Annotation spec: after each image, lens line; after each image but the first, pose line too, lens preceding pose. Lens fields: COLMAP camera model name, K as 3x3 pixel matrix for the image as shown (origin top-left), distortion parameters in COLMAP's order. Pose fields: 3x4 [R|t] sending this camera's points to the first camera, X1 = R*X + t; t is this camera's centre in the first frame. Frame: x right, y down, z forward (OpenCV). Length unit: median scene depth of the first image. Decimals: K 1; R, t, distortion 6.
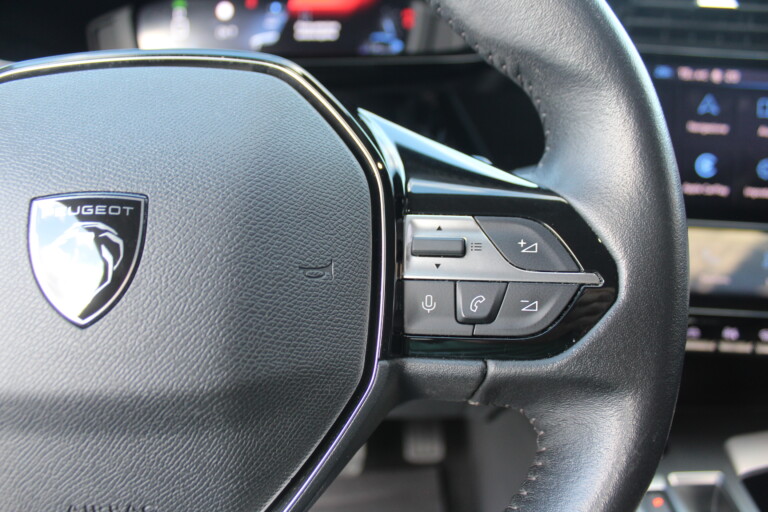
lens RADIAL K [[623.9, 0, 384.0], [0, 623.9, 256.0], [0, 0, 1]] dist [-0.164070, 0.131006]
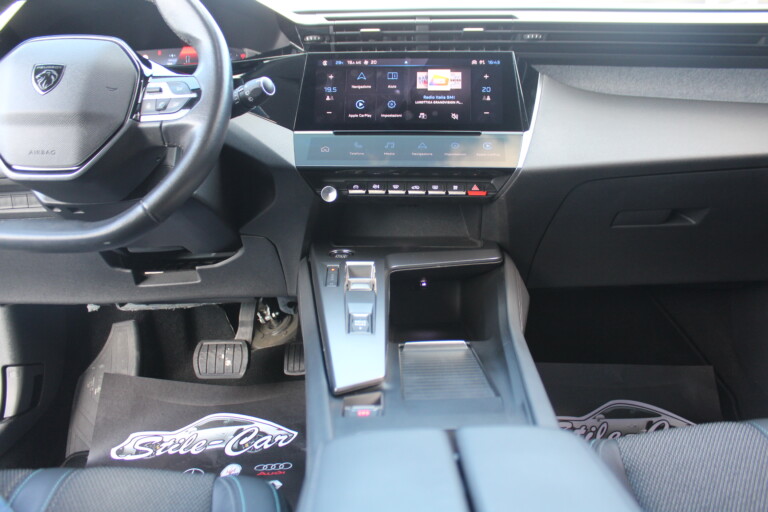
lens RADIAL K [[637.9, 0, 386.2], [0, 637.9, 248.0], [0, 0, 1]] dist [-0.153286, 0.115467]
pose [[0.999408, -0.028263, -0.019606, 1.334827], [0.024117, 0.982169, -0.186445, 1.442575], [0.024526, 0.185862, 0.982270, -1.958142]]
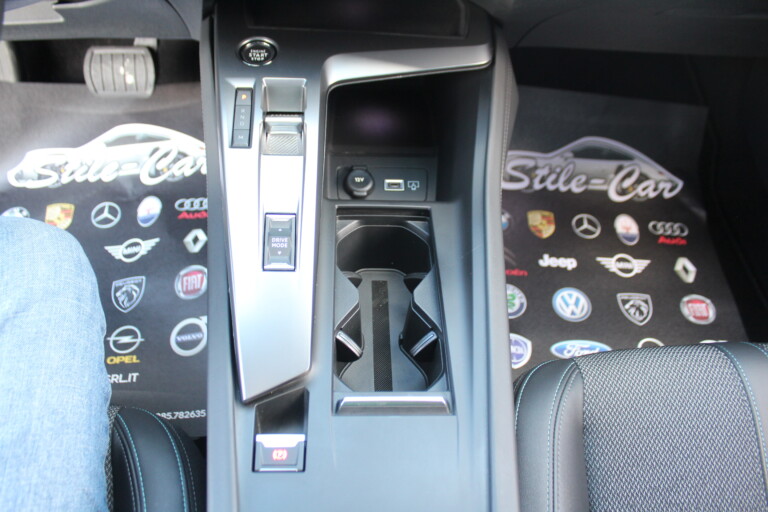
lens RADIAL K [[637.9, 0, 386.2], [0, 637.9, 248.0], [0, 0, 1]] dist [-0.153286, 0.115467]
pose [[0.998133, 0.020931, 0.057388, 1.385229], [-0.047100, 0.861934, 0.504827, -0.002815], [-0.038898, -0.506588, 0.861311, -0.671066]]
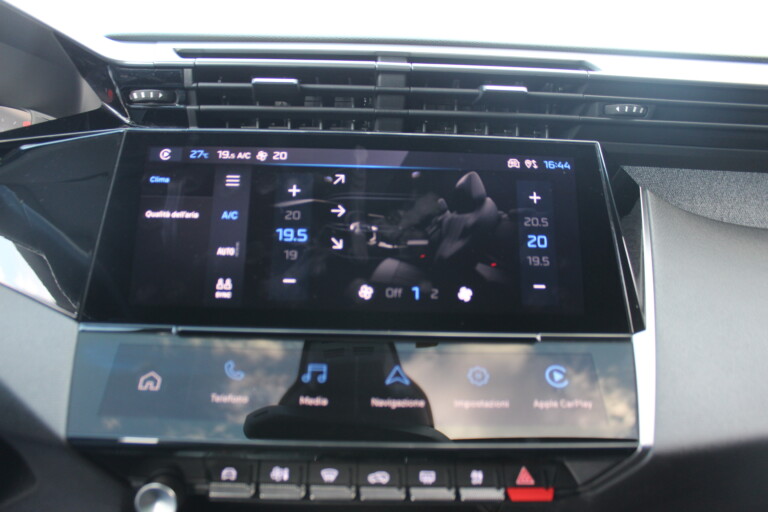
lens RADIAL K [[623.9, 0, 384.0], [0, 623.9, 256.0], [0, 0, 1]] dist [-0.164070, 0.131006]
pose [[0.995339, -0.016701, 0.094985, 1.326763], [0.039921, 0.967899, -0.248150, 0.123177], [-0.087792, 0.250785, 0.964054, 0.359967]]
